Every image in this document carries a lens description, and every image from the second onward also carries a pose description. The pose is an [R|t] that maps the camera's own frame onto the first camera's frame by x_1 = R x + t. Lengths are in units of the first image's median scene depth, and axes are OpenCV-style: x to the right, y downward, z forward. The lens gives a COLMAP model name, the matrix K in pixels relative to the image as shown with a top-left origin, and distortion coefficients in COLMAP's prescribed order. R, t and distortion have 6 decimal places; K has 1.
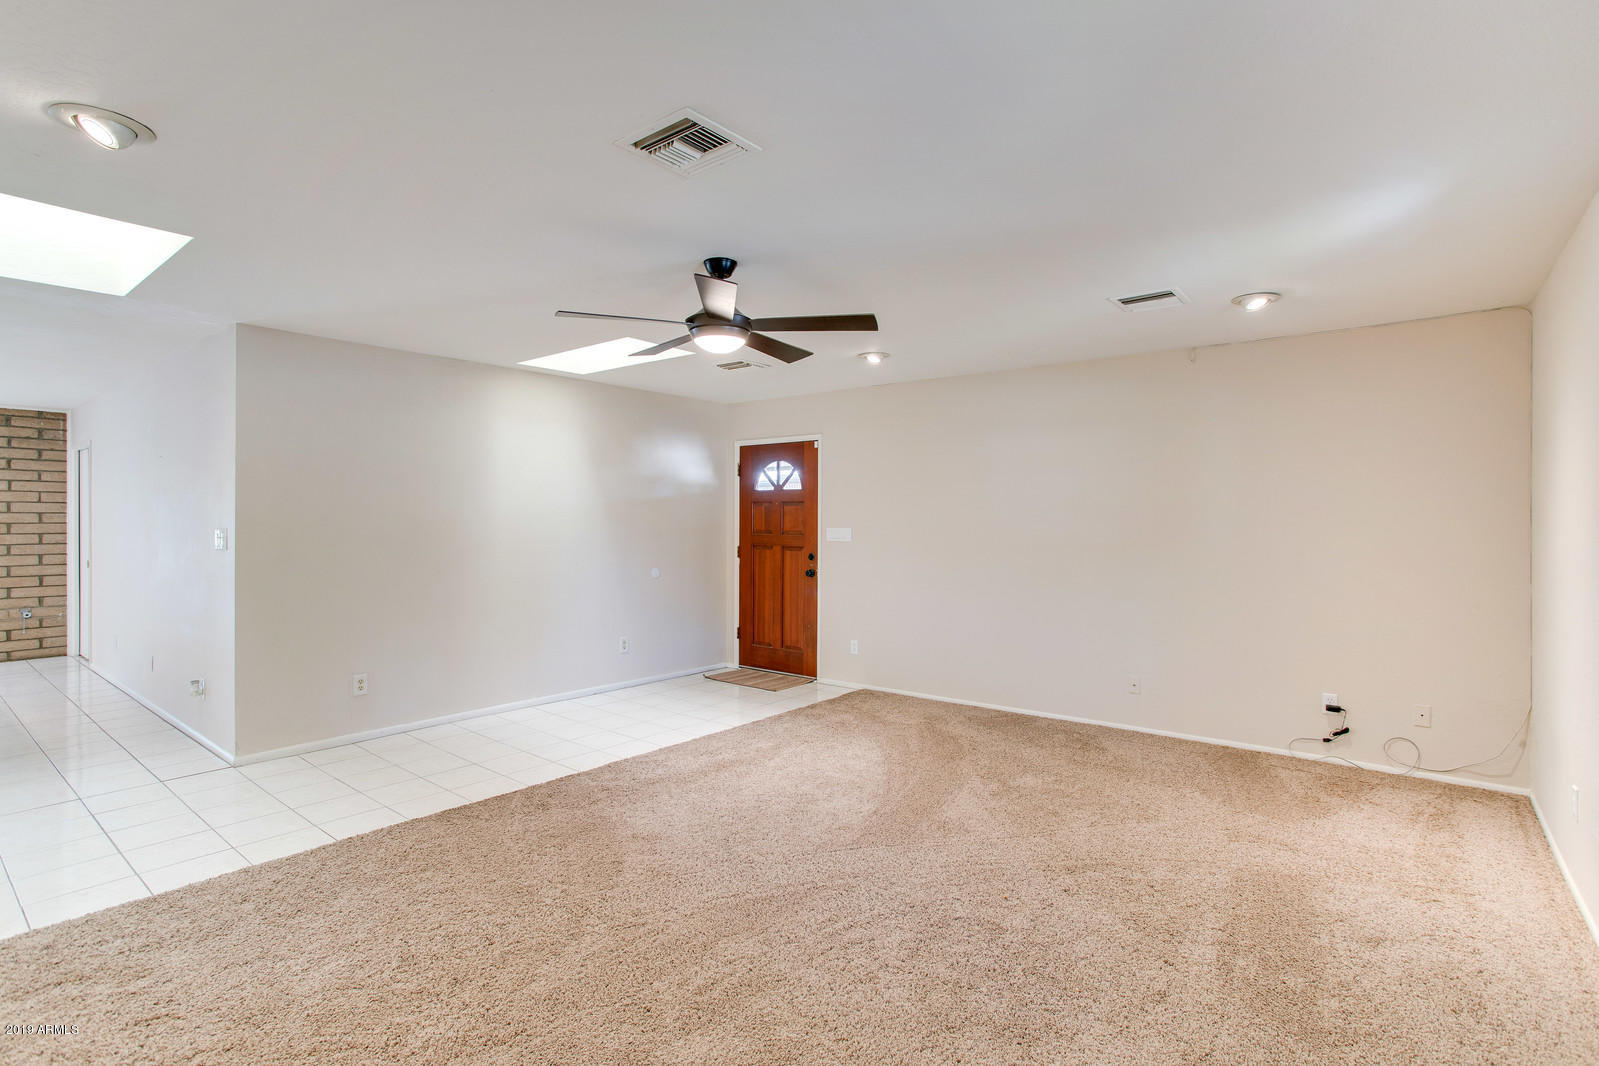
lens RADIAL K [[766.5, 0, 799.0], [0, 766.5, 528.3], [0, 0, 1]] dist [-0.018995, 0.000375]
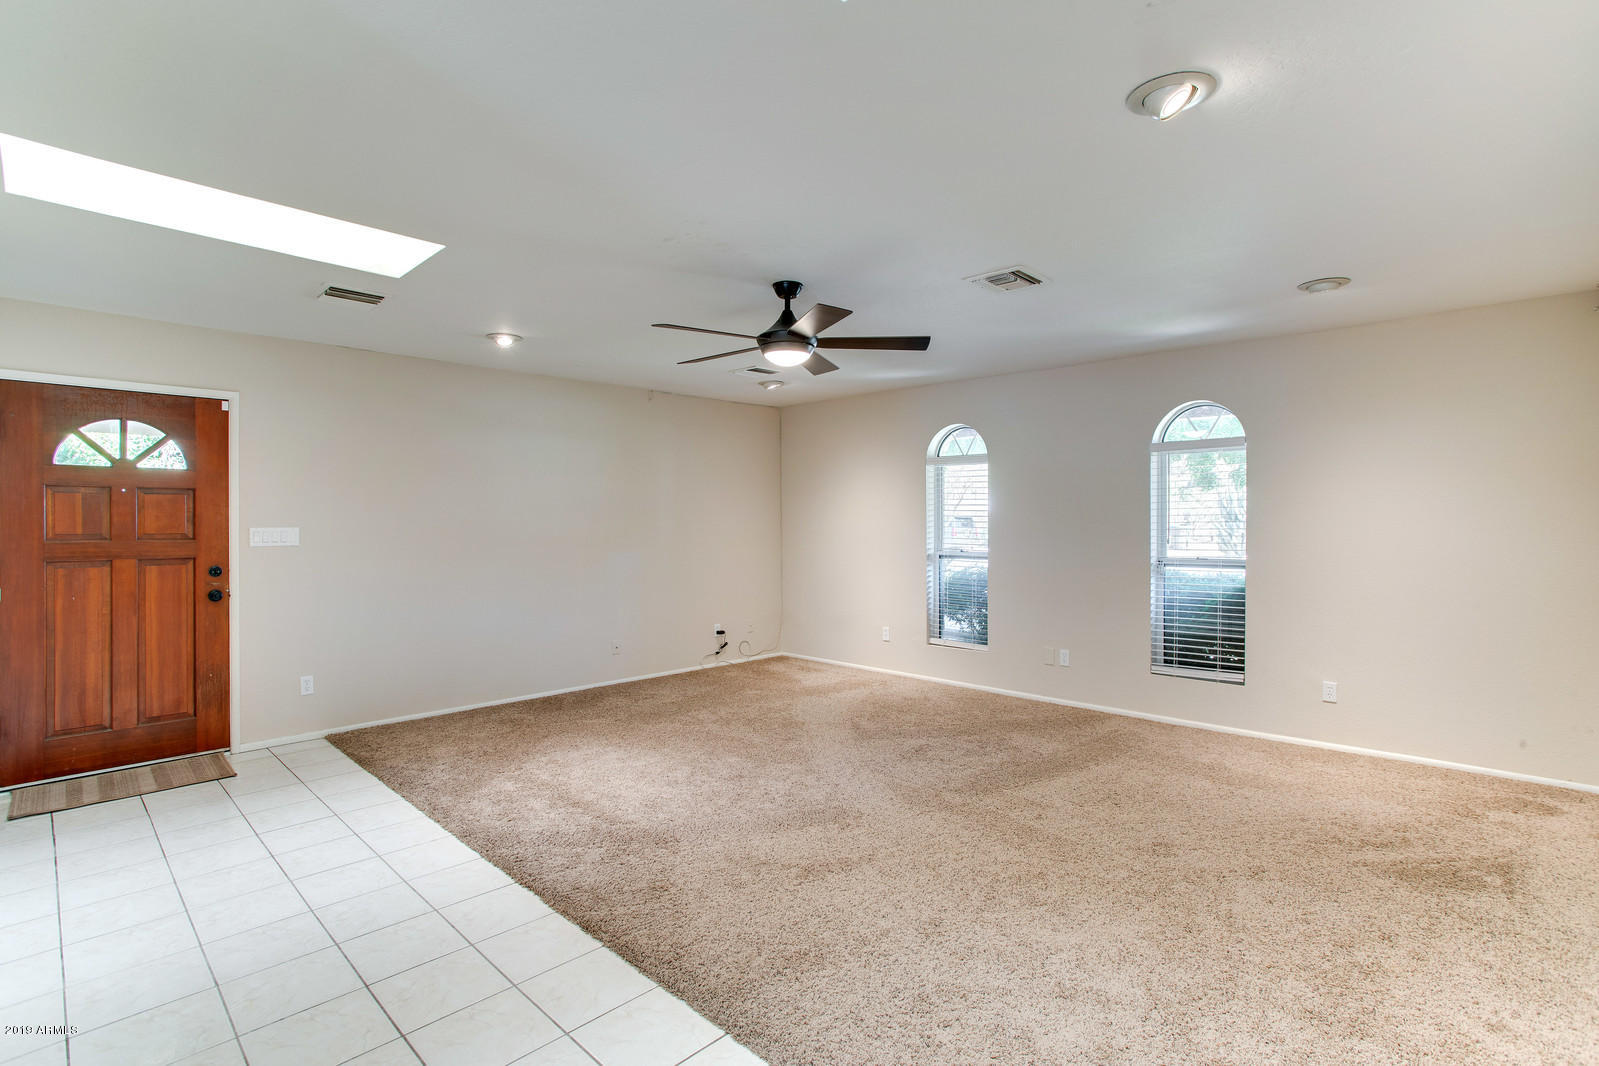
lens RADIAL K [[766.5, 0, 799.7], [0, 766.5, 527.9], [0, 0, 1]] dist [-0.018995, 0.000375]
pose [[0.090208, -0.014226, 0.995821, -0.597001], [0.000508, 0.999899, 0.014238, -0.010711], [-0.995923, -0.000779, 0.090206, 0.421303]]
